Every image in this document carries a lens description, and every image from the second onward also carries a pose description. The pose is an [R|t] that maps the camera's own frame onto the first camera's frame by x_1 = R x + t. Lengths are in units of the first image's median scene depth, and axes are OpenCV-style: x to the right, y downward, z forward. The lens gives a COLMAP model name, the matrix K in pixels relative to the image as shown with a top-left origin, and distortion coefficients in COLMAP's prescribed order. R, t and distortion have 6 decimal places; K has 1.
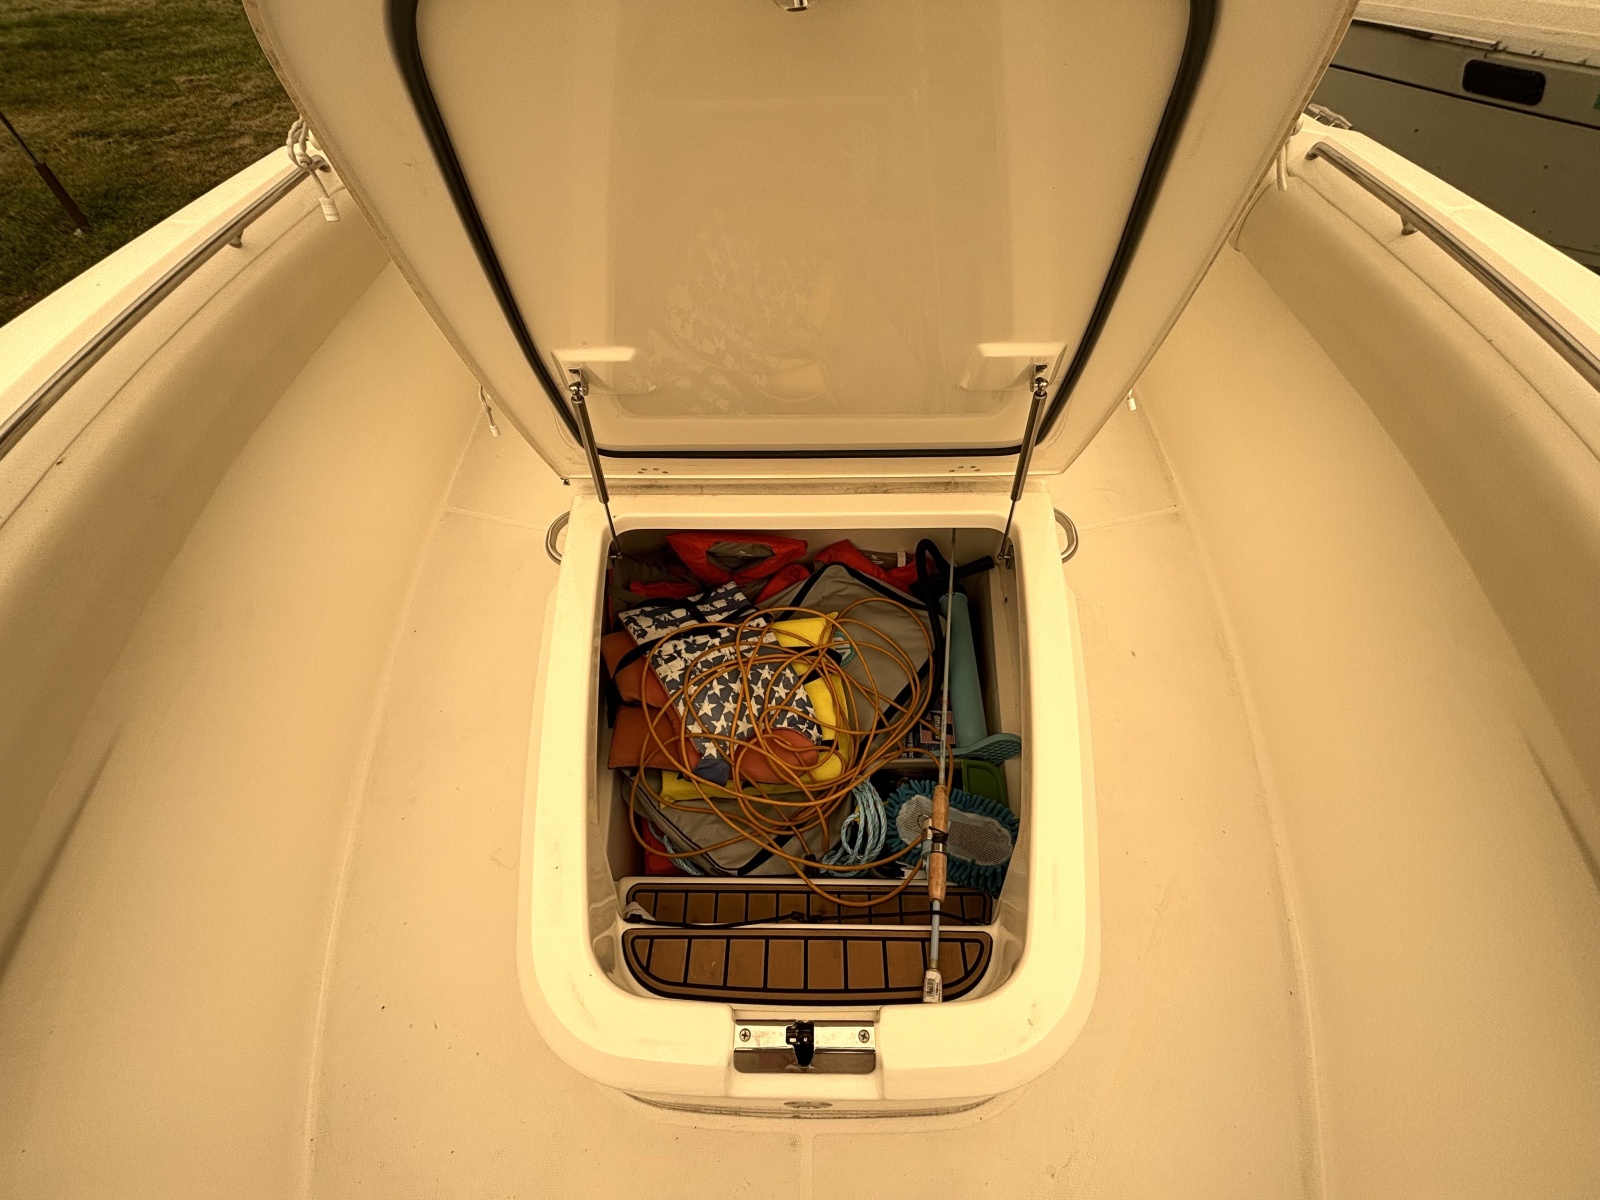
lens RADIAL K [[640.9, 0, 800.0], [0, 640.9, 600.0], [0, 0, 1]] dist [0.000204, -0.000202]
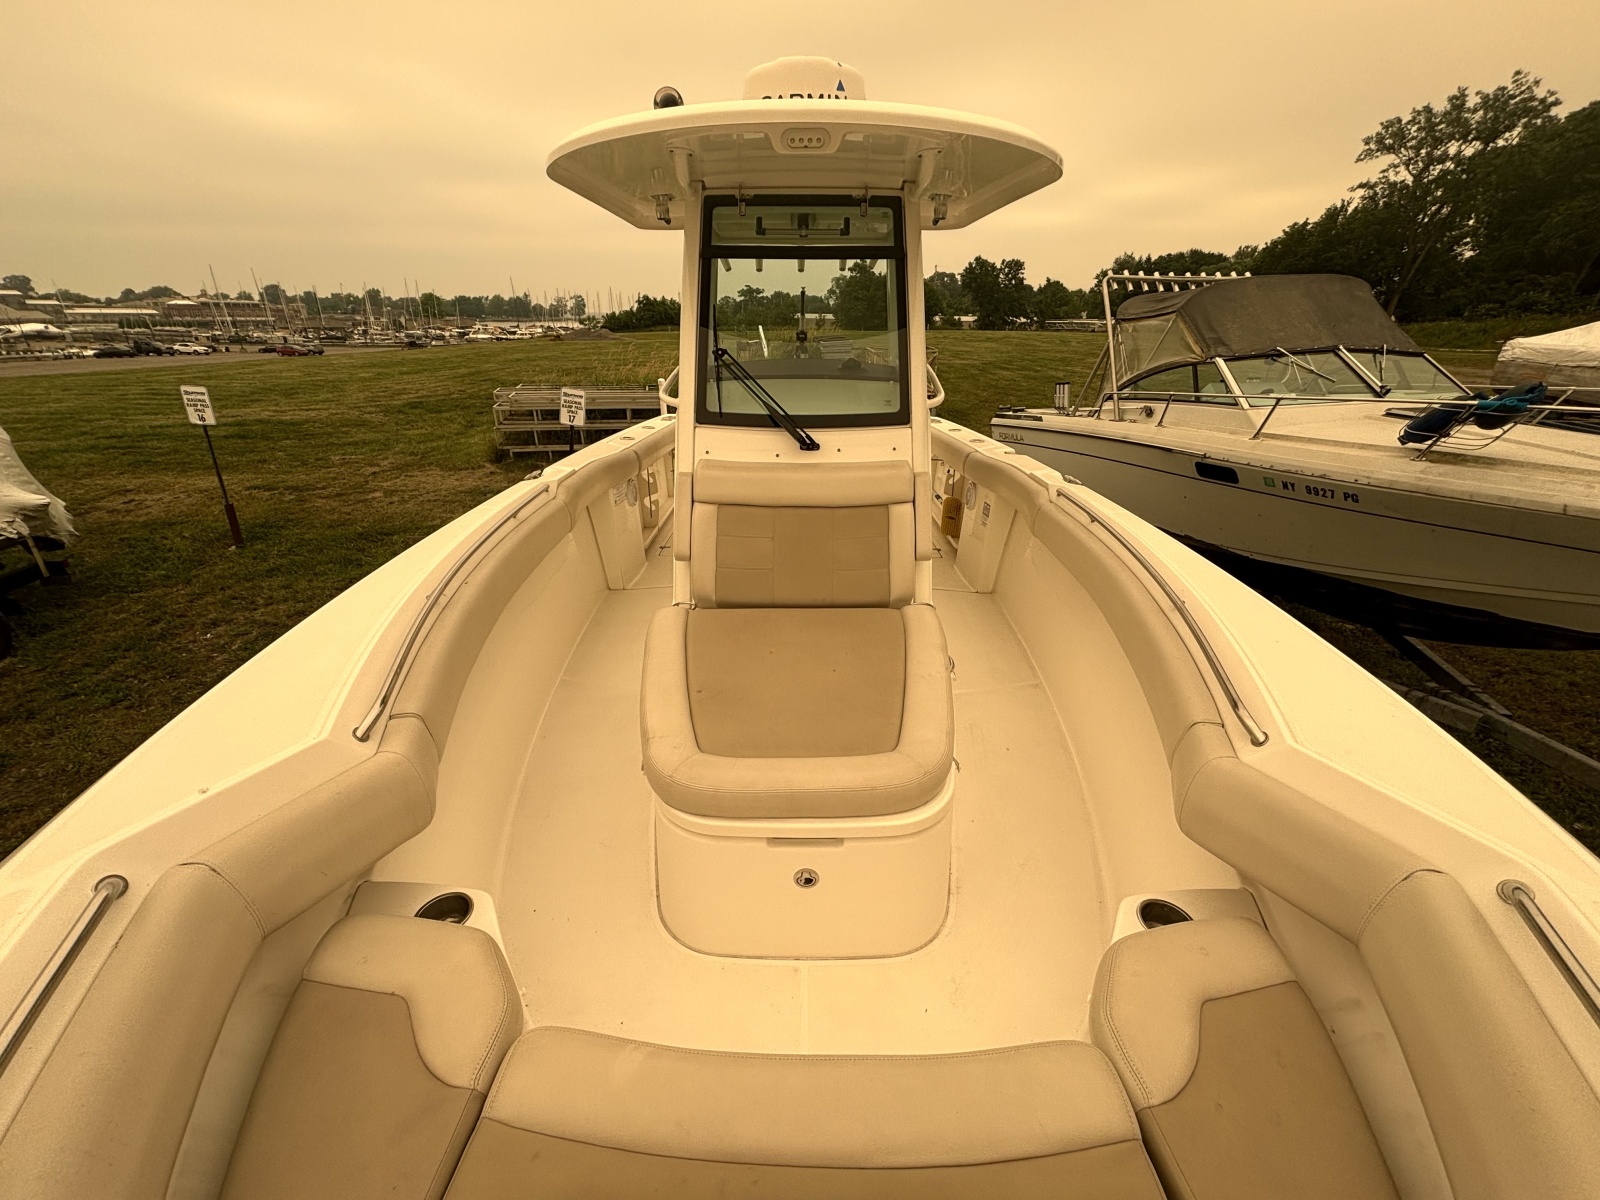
lens RADIAL K [[640.9, 0, 800.0], [0, 640.9, 600.0], [0, 0, 1]] dist [0.000204, -0.000202]
pose [[0.999632, 0.015040, 0.022582, -0.006381], [-0.002878, 0.886379, -0.462951, 0.097216], [-0.026979, 0.462716, 0.886096, -0.109933]]
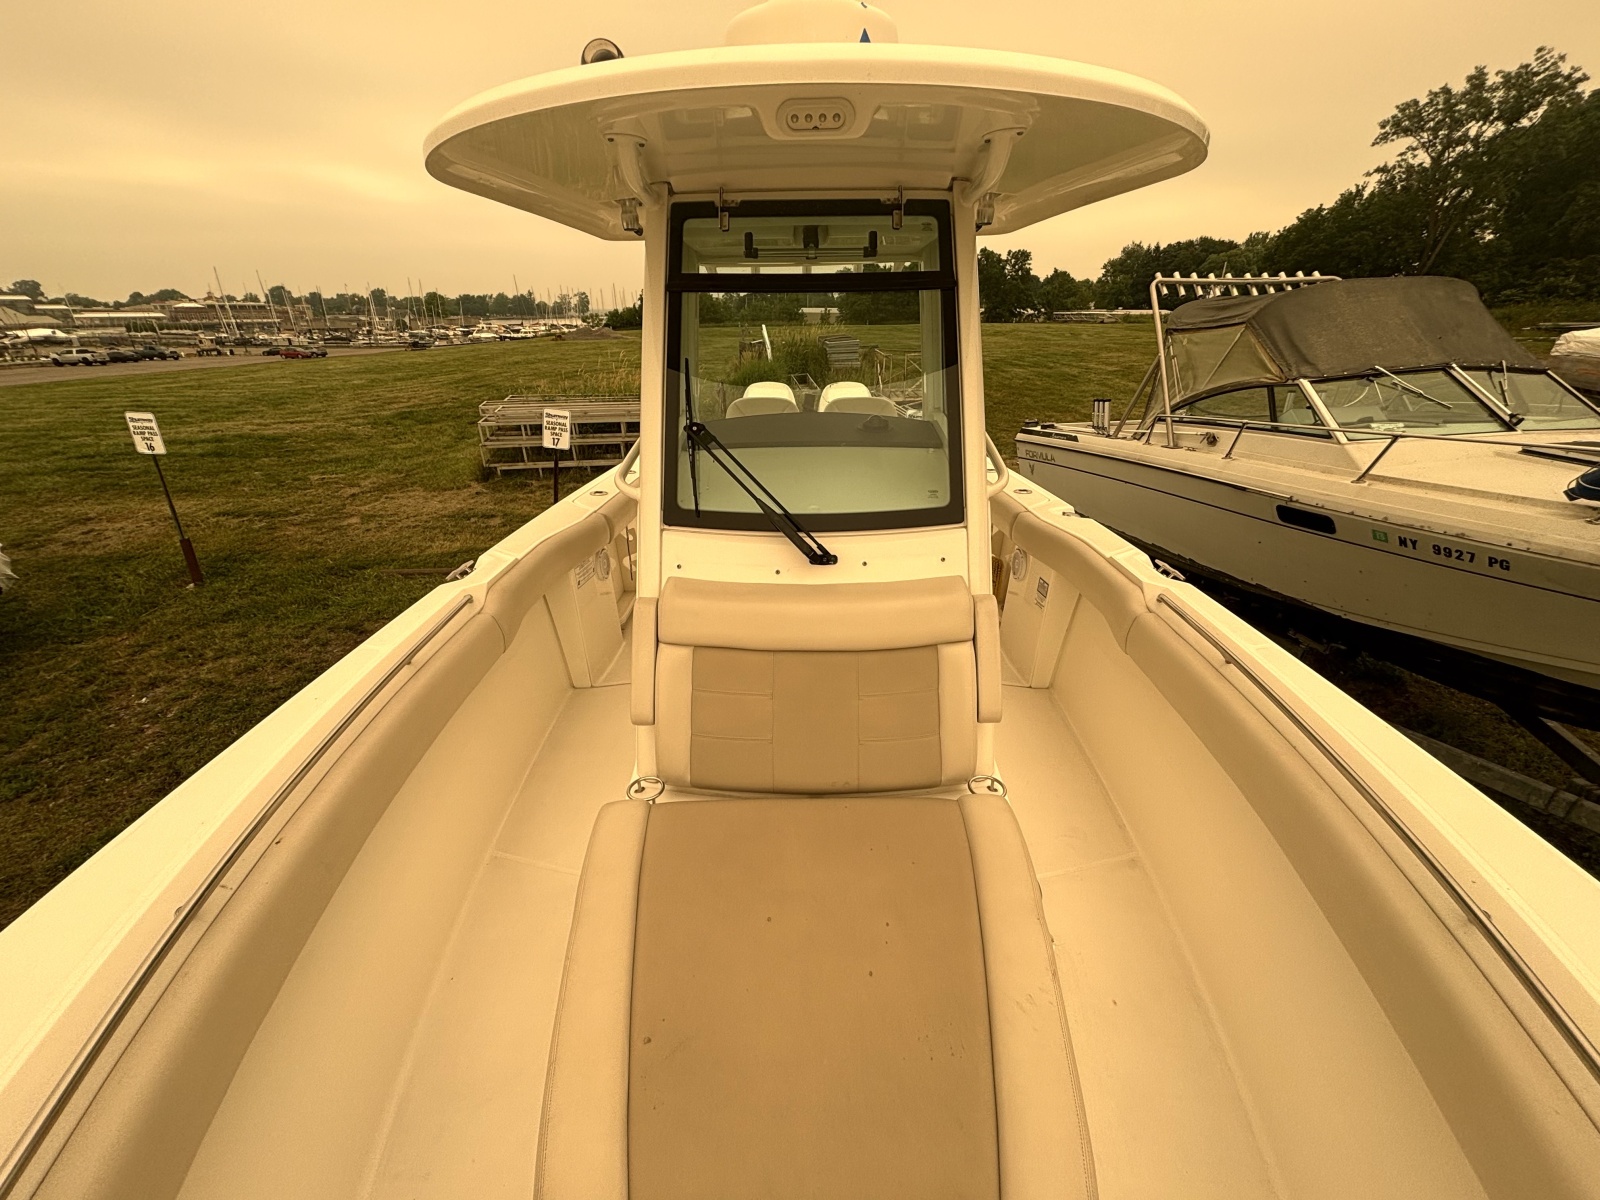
lens RADIAL K [[640.9, 0, 800.0], [0, 640.9, 600.0], [0, 0, 1]] dist [0.000204, -0.000202]
pose [[0.999912, 0.005764, 0.011976, -0.006329], [0.000330, 0.890044, -0.455874, -0.006071], [-0.013287, 0.455838, 0.889964, -0.054401]]
